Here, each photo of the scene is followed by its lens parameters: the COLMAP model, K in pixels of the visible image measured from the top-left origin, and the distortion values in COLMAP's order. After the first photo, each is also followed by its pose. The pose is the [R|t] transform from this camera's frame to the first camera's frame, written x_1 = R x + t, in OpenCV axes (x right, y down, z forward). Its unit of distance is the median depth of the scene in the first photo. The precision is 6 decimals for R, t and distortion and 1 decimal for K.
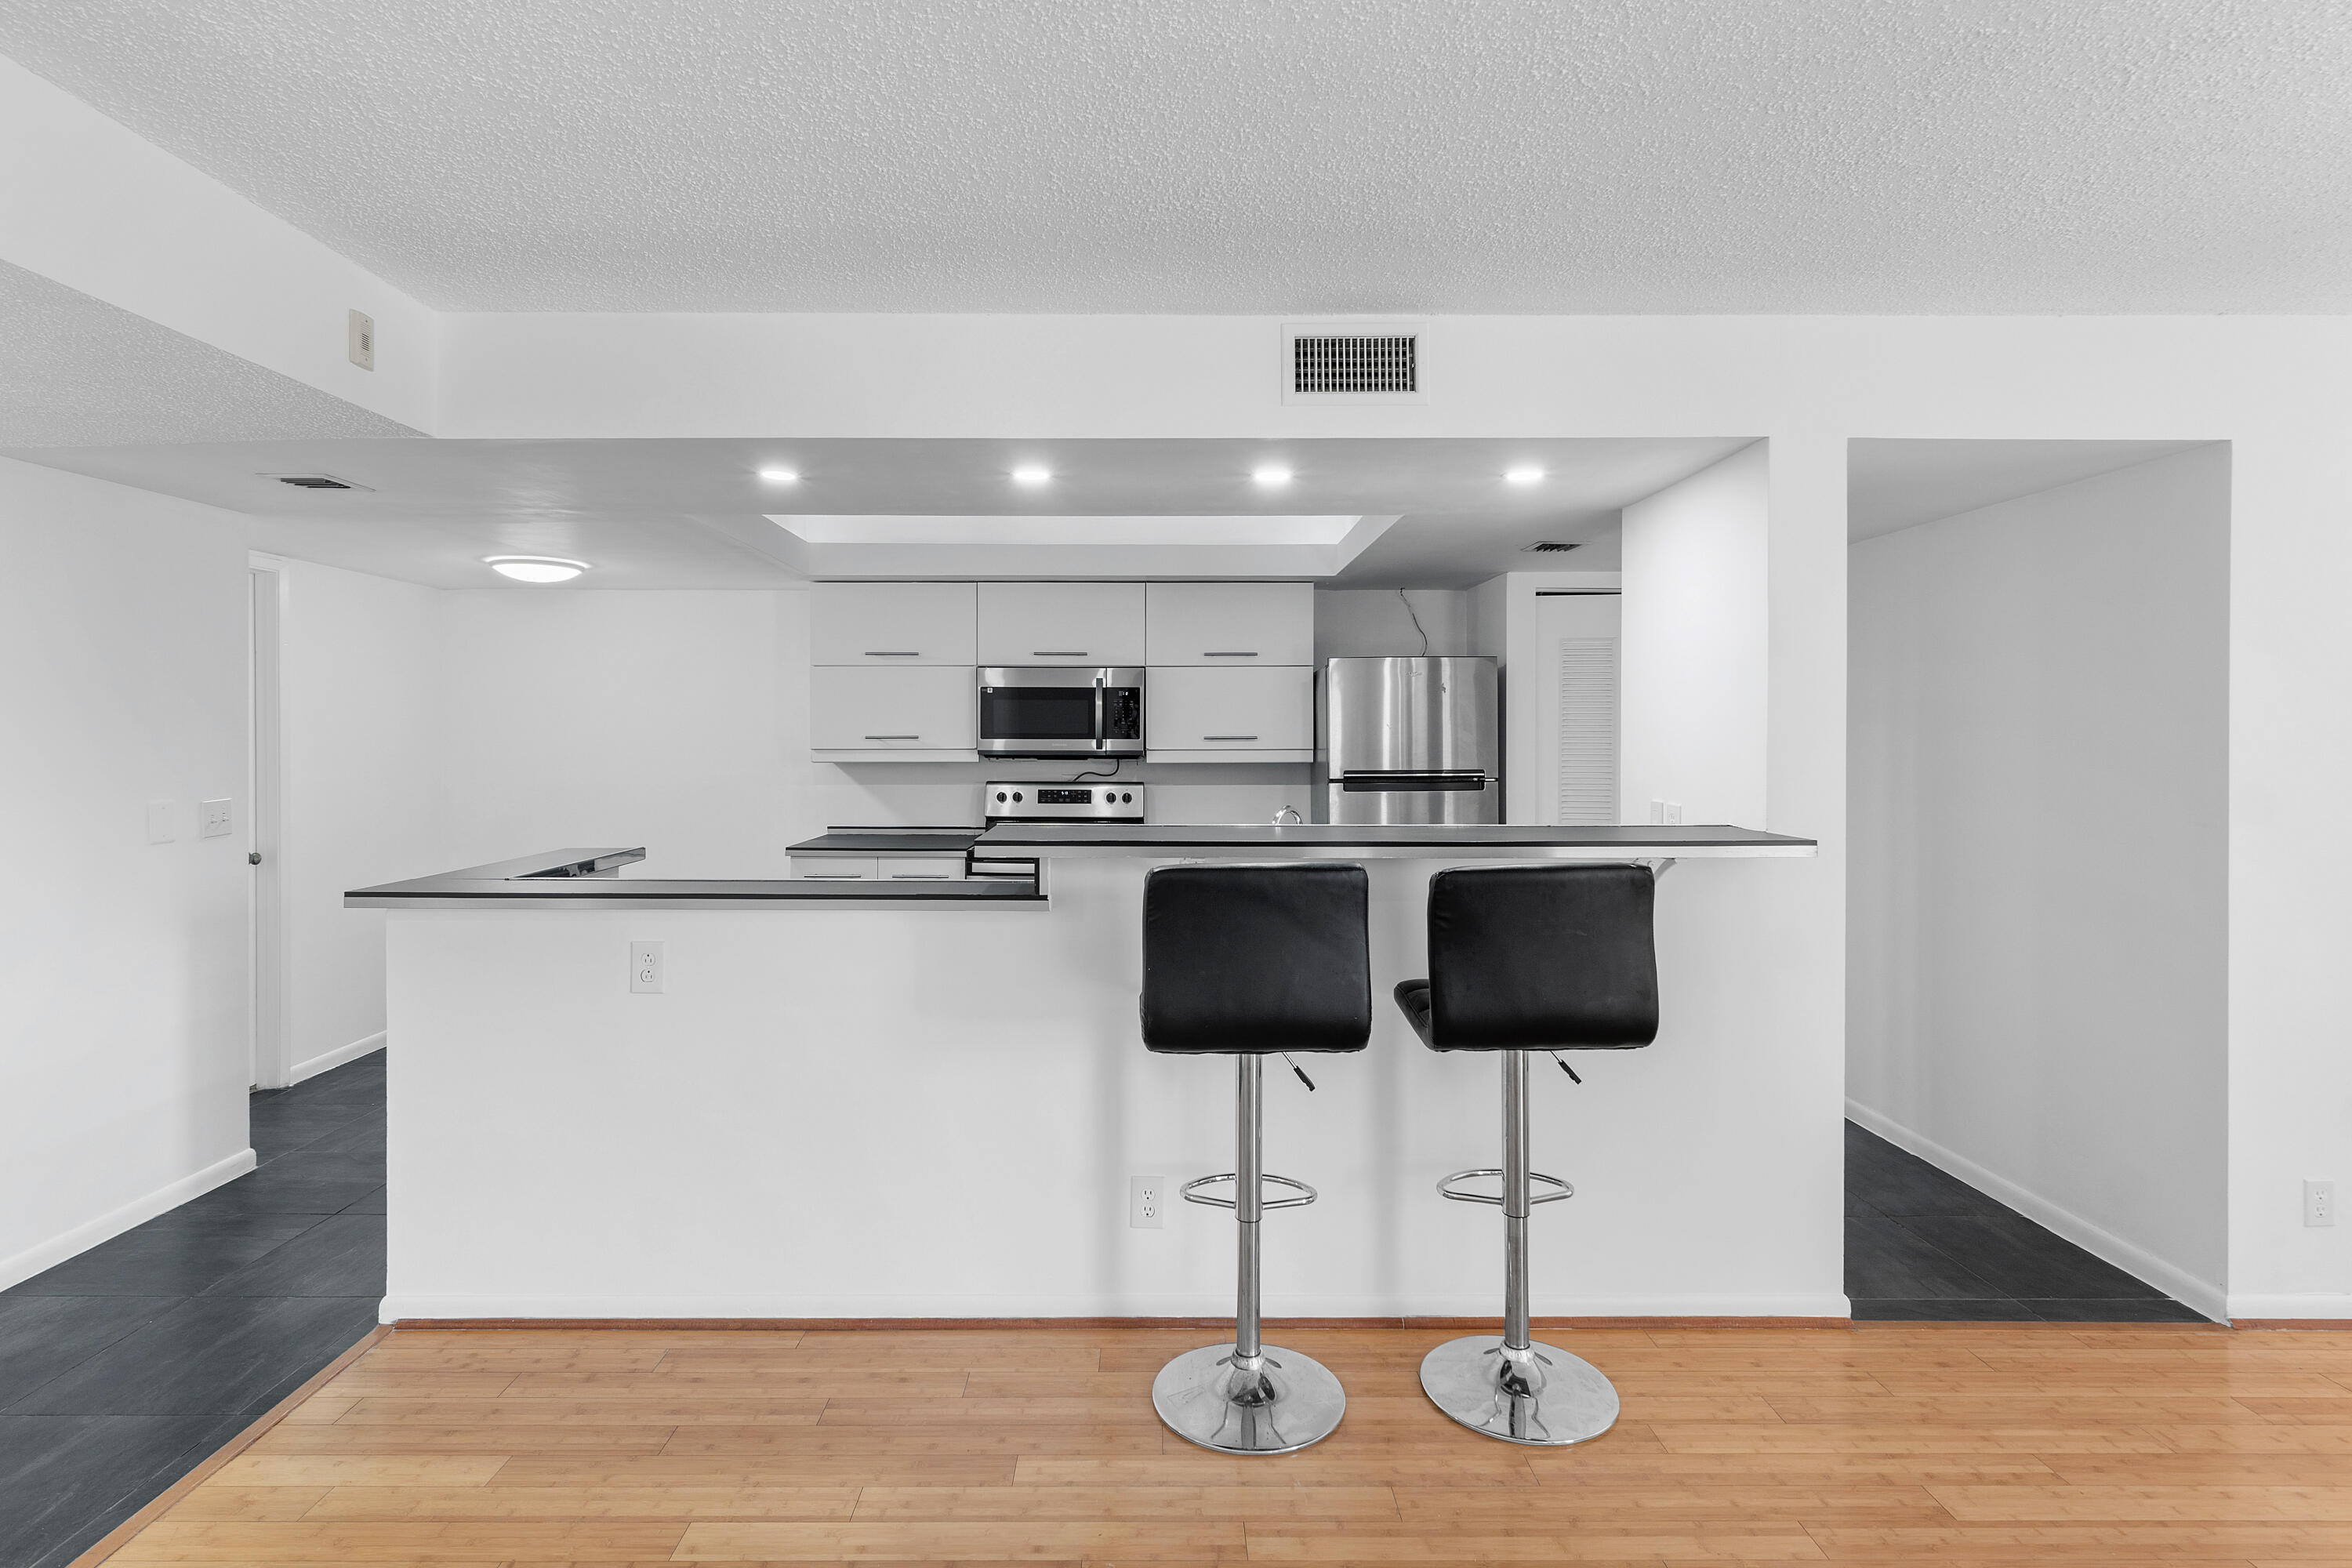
lens RADIAL K [[1158.8, 0, 1165.7], [0, 1158.8, 735.1], [0, 0, 1]] dist [0.002977, -0.000042]
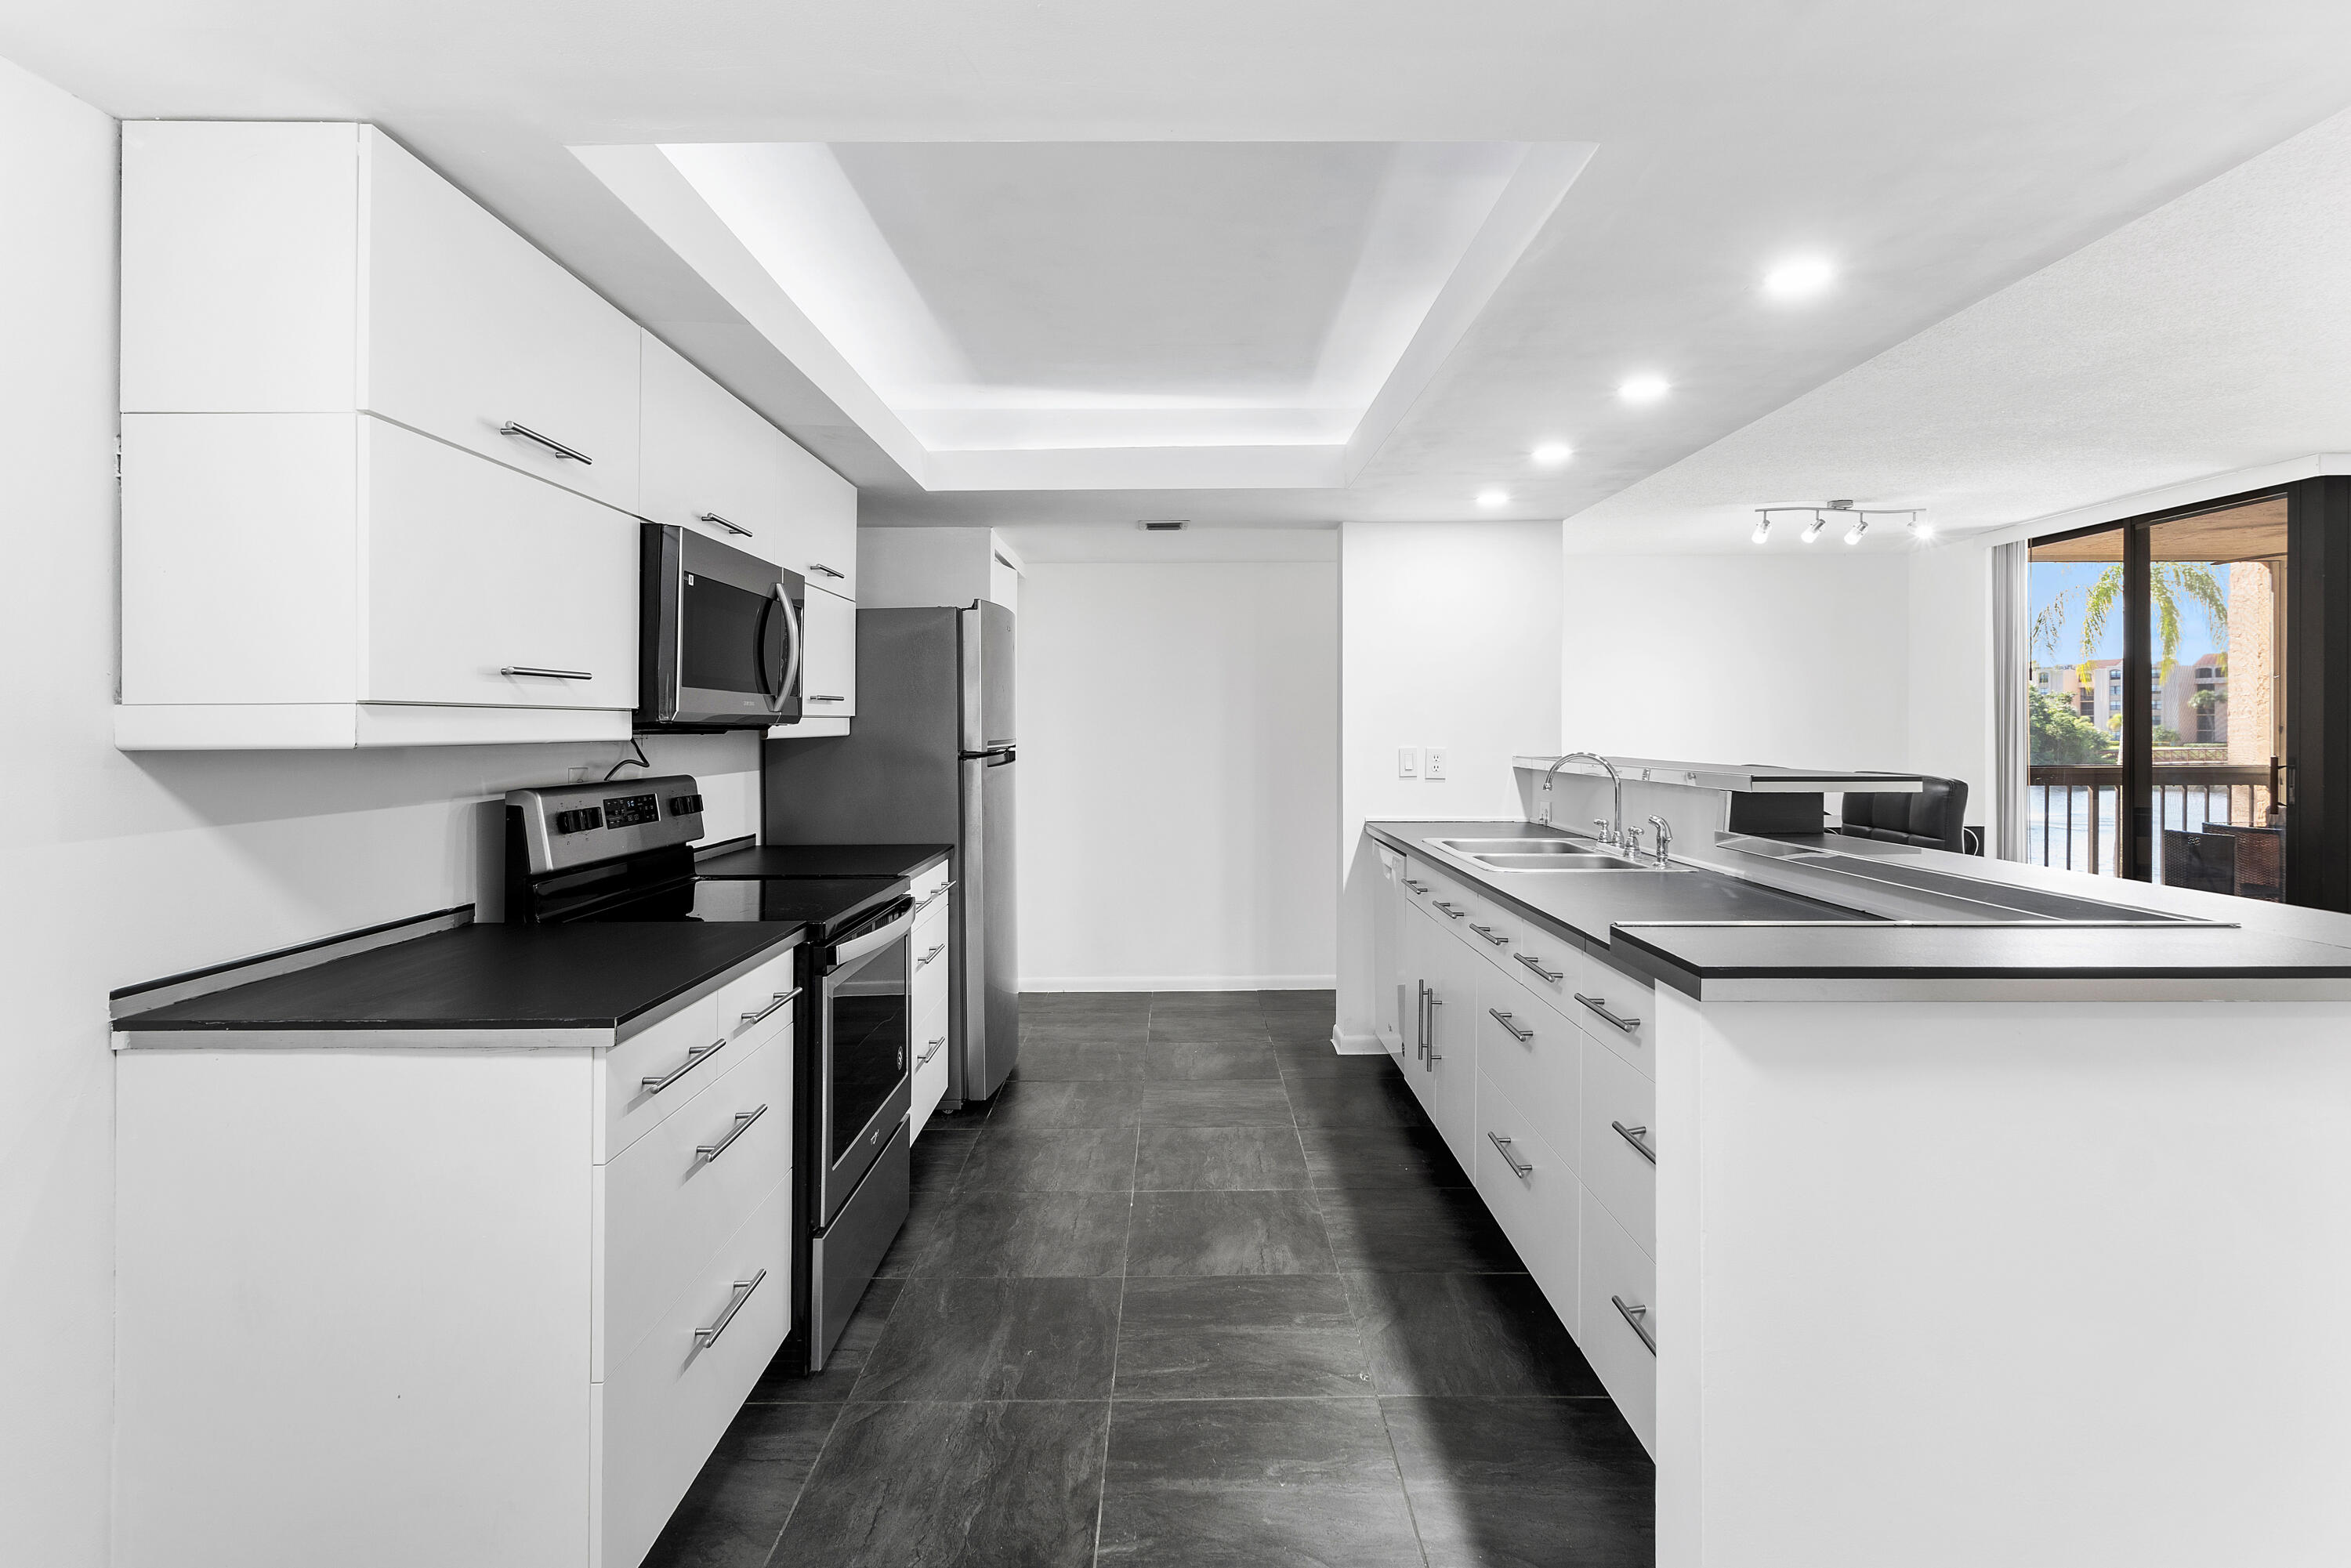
lens RADIAL K [[1158.3, 0, 1165.2], [0, 1158.3, 735.1], [0, 0, 1]] dist [0.002977, -0.000042]
pose [[0.016251, -0.009090, 0.999827, -0.650732], [0.003731, 0.999952, 0.009030, 0.020330], [-0.999861, 0.003583, 0.016284, 0.874364]]
